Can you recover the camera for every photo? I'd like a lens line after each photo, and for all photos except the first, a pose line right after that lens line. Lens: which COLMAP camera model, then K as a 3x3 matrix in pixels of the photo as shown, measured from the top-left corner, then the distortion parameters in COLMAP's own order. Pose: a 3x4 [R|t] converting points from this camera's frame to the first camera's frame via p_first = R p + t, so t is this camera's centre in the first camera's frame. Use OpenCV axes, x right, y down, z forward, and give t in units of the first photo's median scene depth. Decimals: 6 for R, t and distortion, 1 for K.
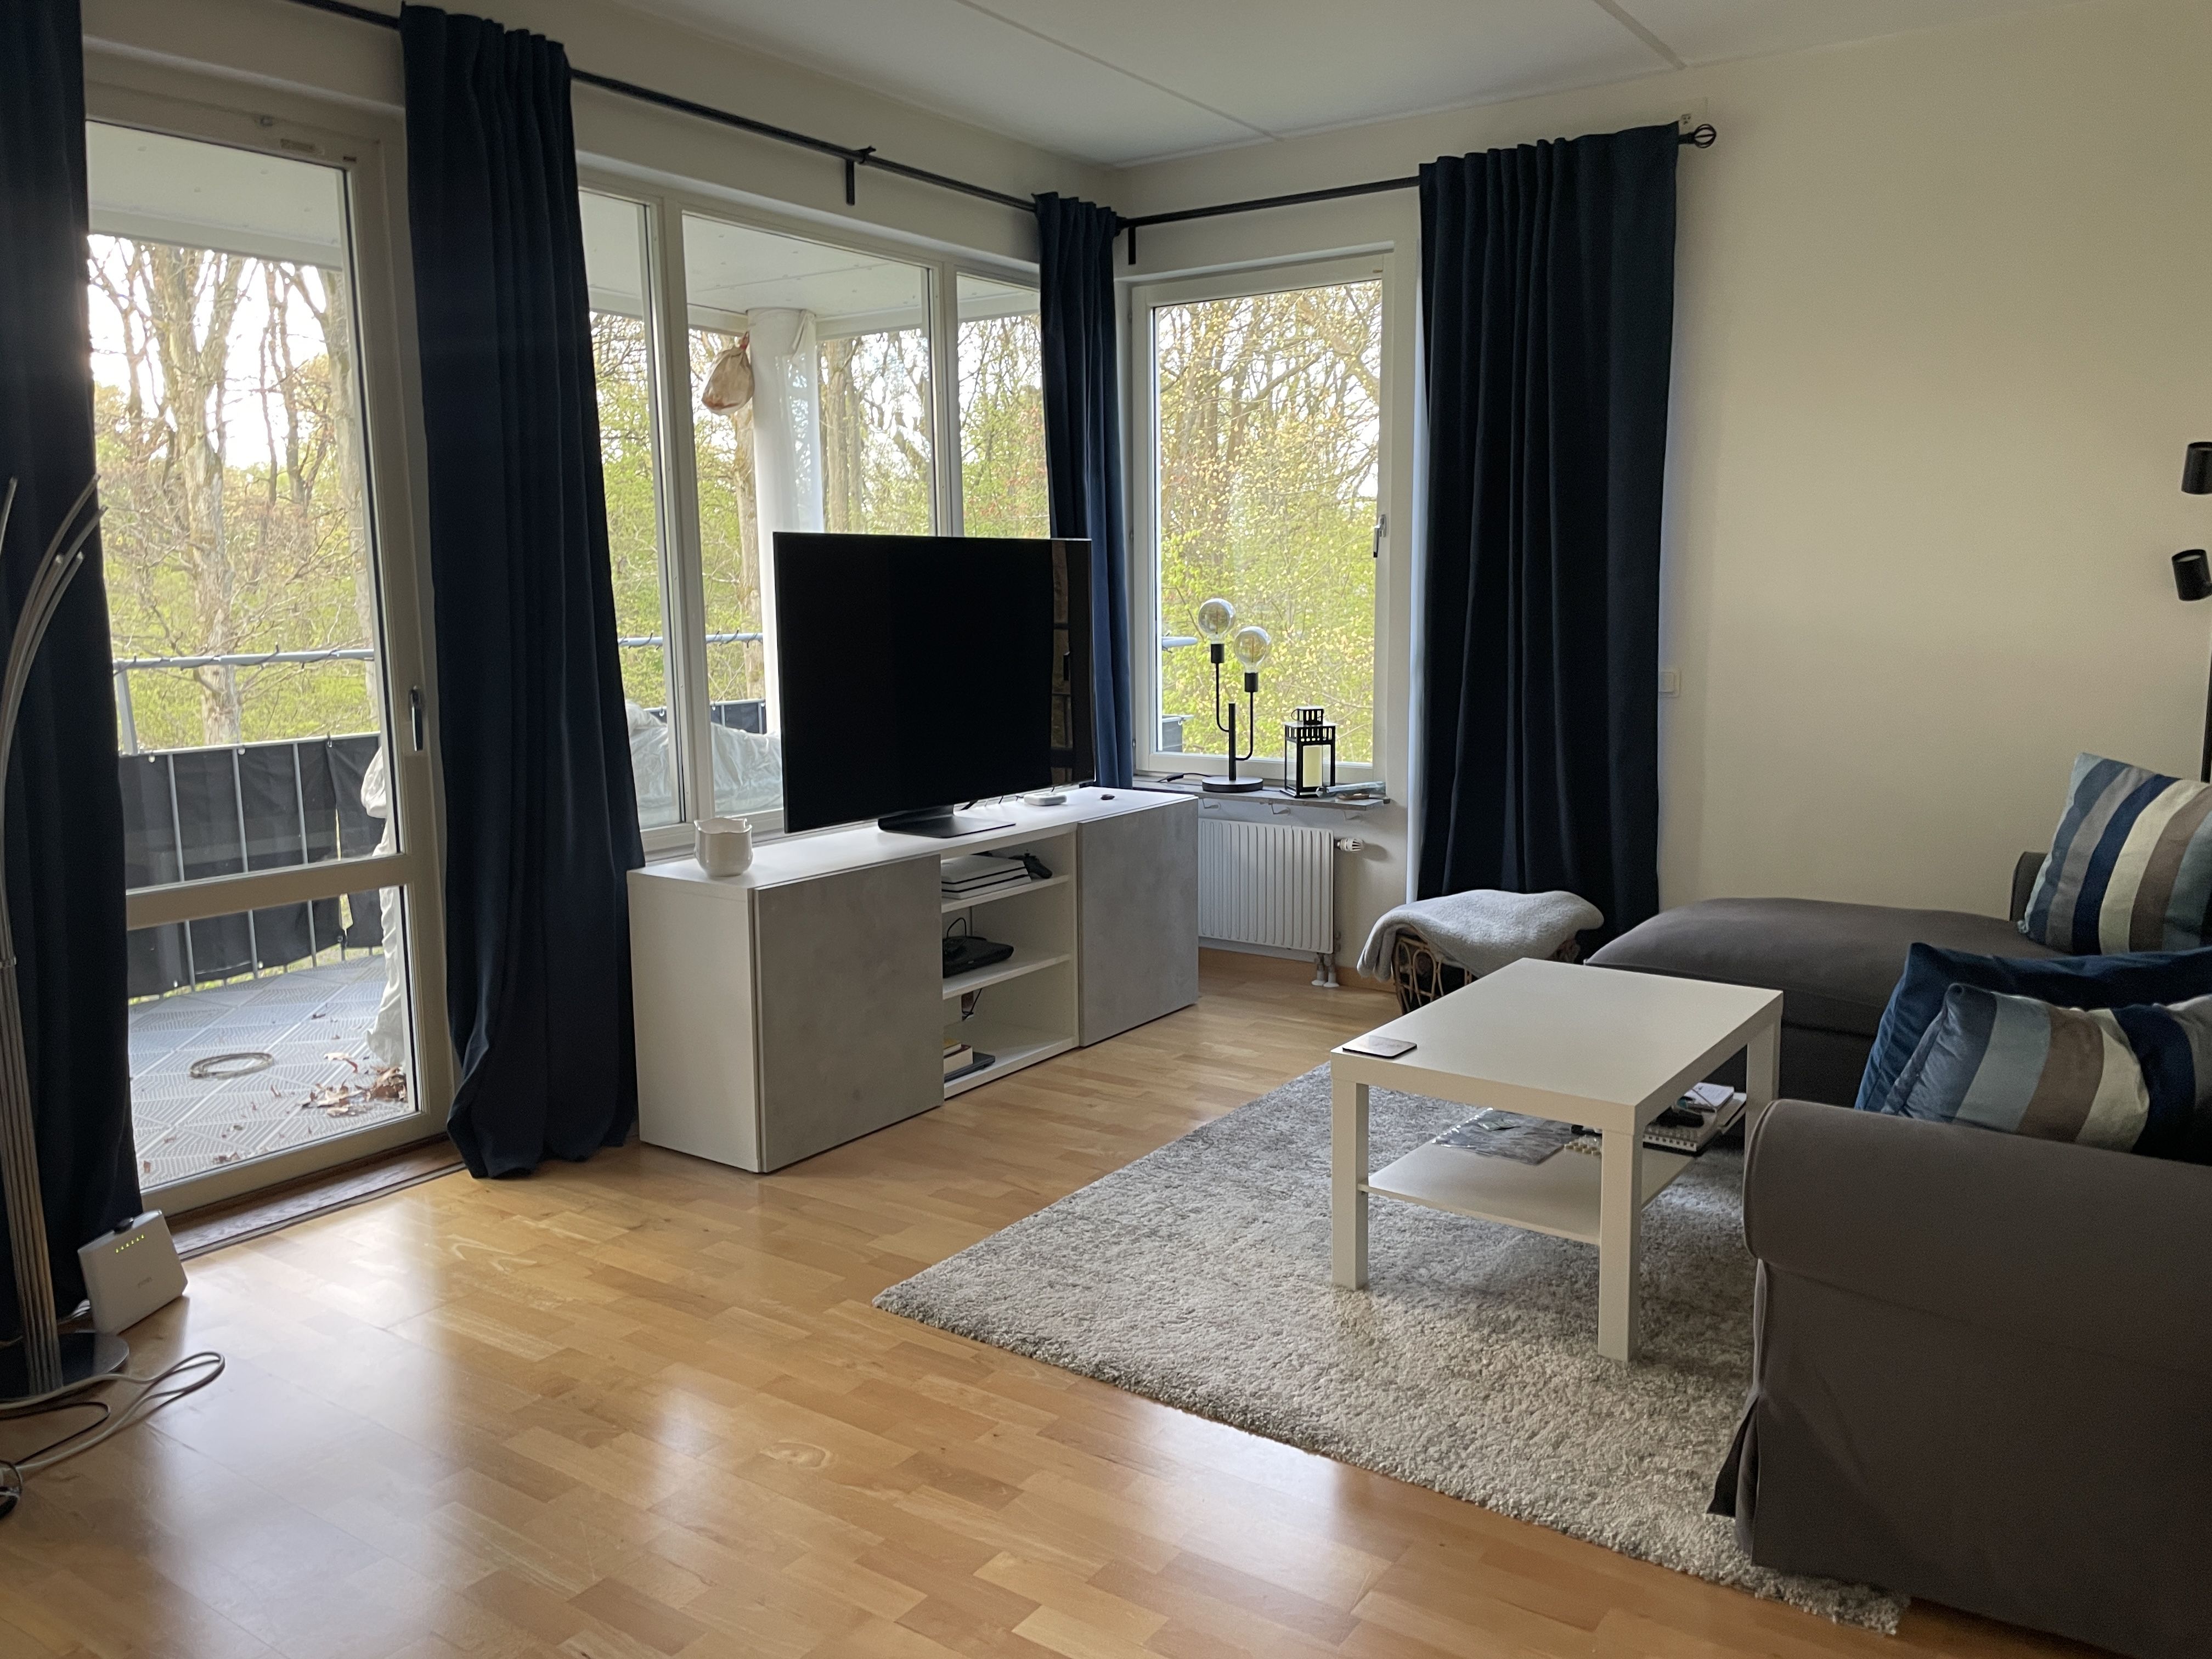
lens RADIAL K [[1649.8, 0, 1106.0], [0, 1649.8, 829.5], [0, 0, 1]] dist [0.002158, 0.002522]
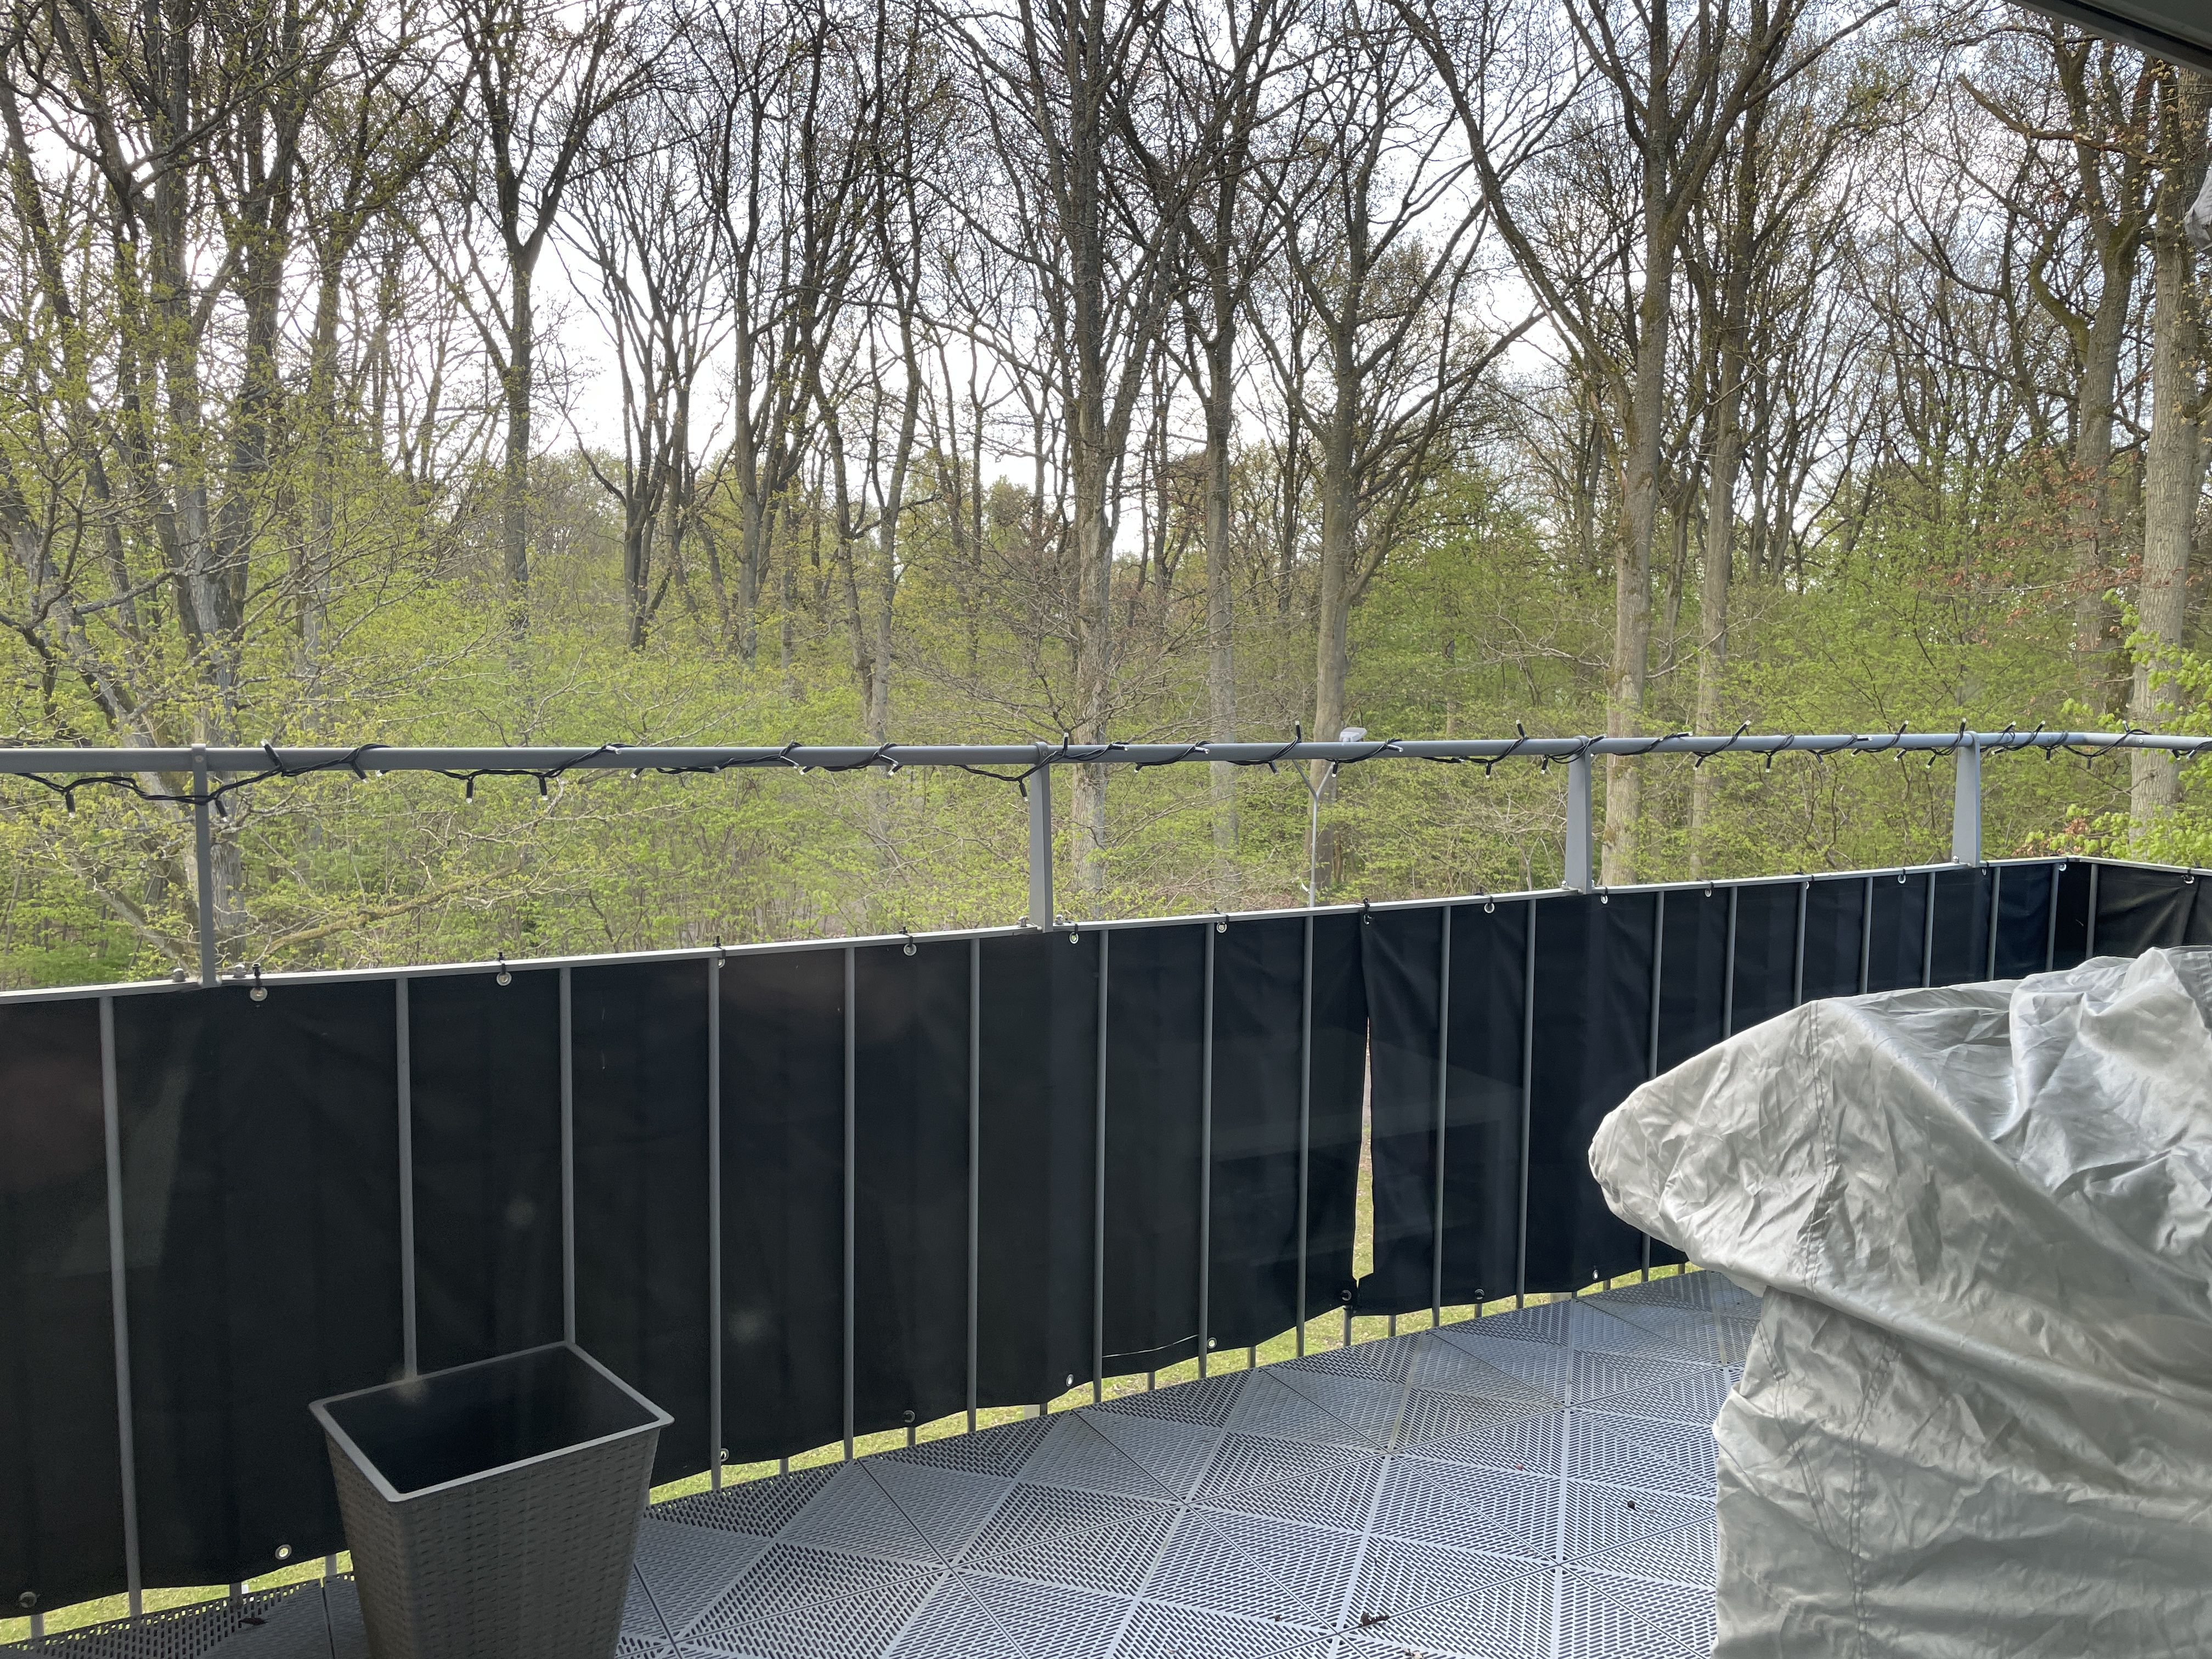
lens RADIAL K [[1799.8, 0, 1106.0], [0, 1799.8, 829.5], [0, 0, 1]] dist [0.196012, -0.000282]
pose [[0.885596, 0.071245, -0.458959, -0.285064], [-0.098883, 0.994432, -0.036436, -0.051265], [0.453807, 0.077651, 0.887710, 0.458154]]
